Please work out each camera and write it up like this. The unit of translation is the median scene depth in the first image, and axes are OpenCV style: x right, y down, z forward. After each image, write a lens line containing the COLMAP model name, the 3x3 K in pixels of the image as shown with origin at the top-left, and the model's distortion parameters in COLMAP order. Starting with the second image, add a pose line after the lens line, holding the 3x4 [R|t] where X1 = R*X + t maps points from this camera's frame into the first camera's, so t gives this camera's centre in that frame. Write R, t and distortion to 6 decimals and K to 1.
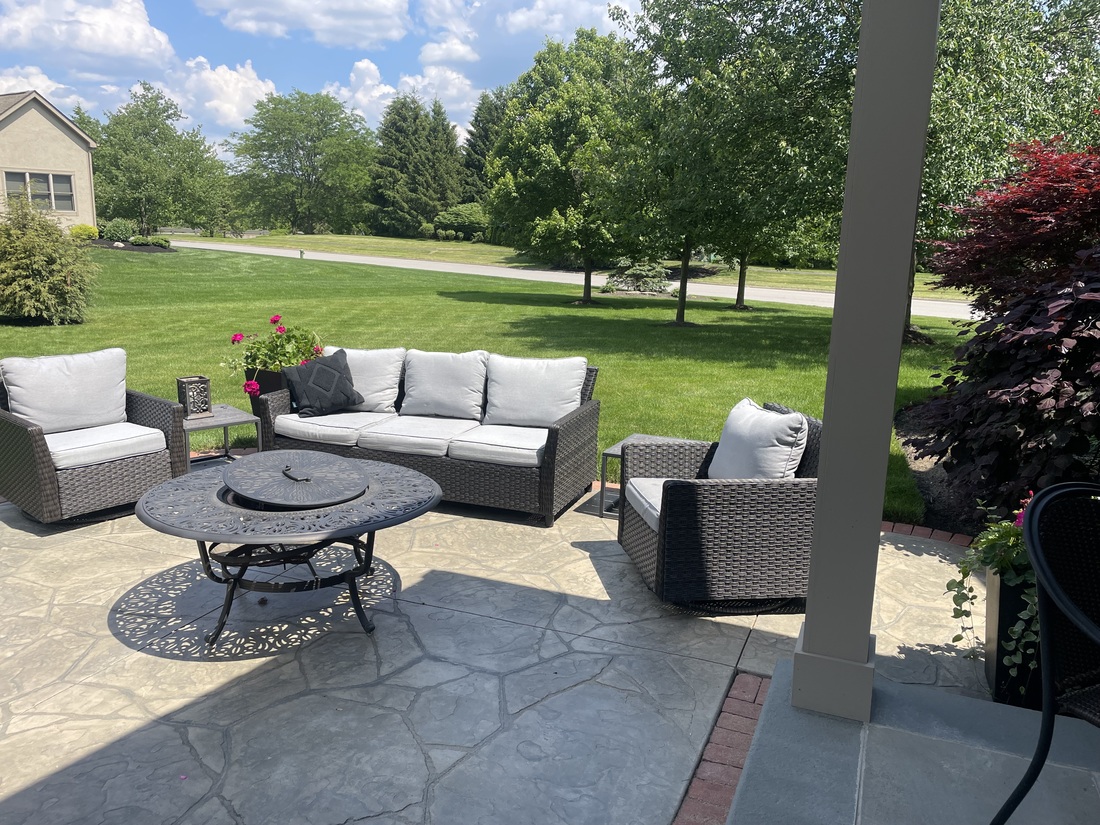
lens RADIAL K [[841.0, 0, 552.5], [0, 841.0, 404.3], [0, 0, 1]] dist [0.060664, -0.064005]
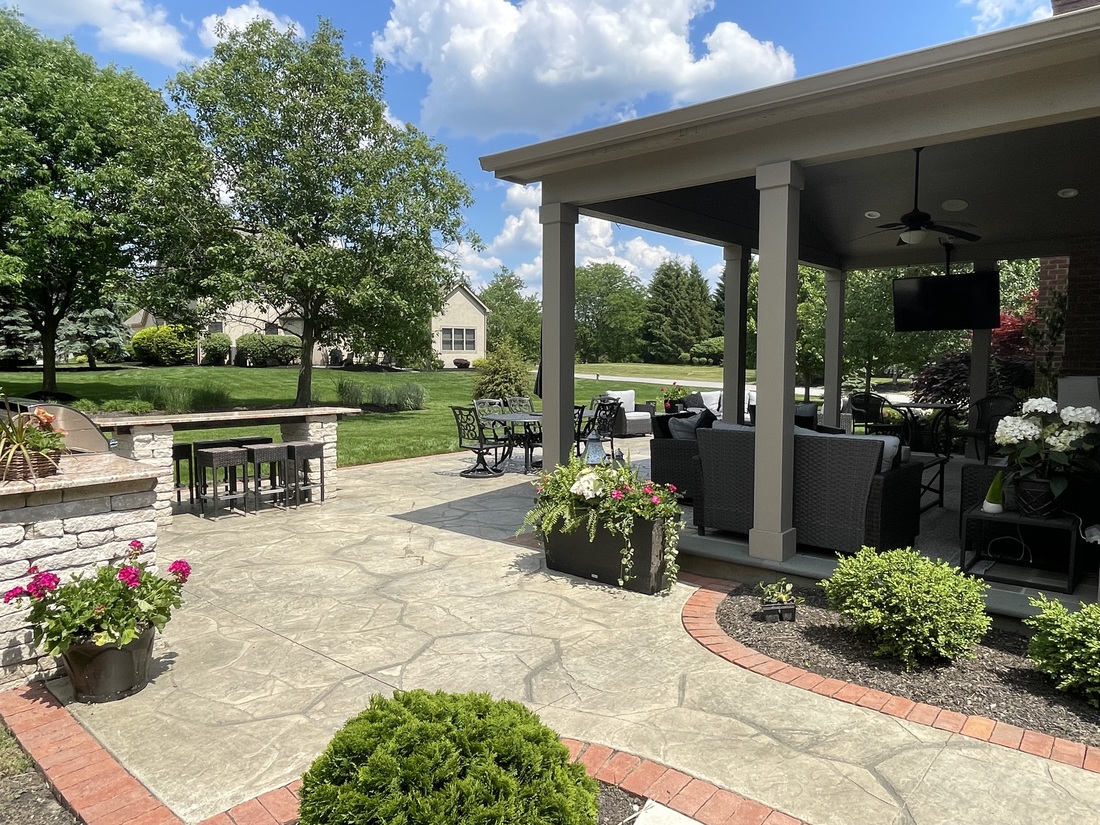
lens RADIAL K [[732.7, 0, 549.2], [0, 732.7, 414.0], [0, 0, 1]] dist [-0.006158, 0.005438]
pose [[0.951097, 0.005658, -0.308839, 0.003921], [-0.045433, 0.991521, -0.121749, 0.029091], [0.305532, 0.129827, 0.943290, -0.131912]]
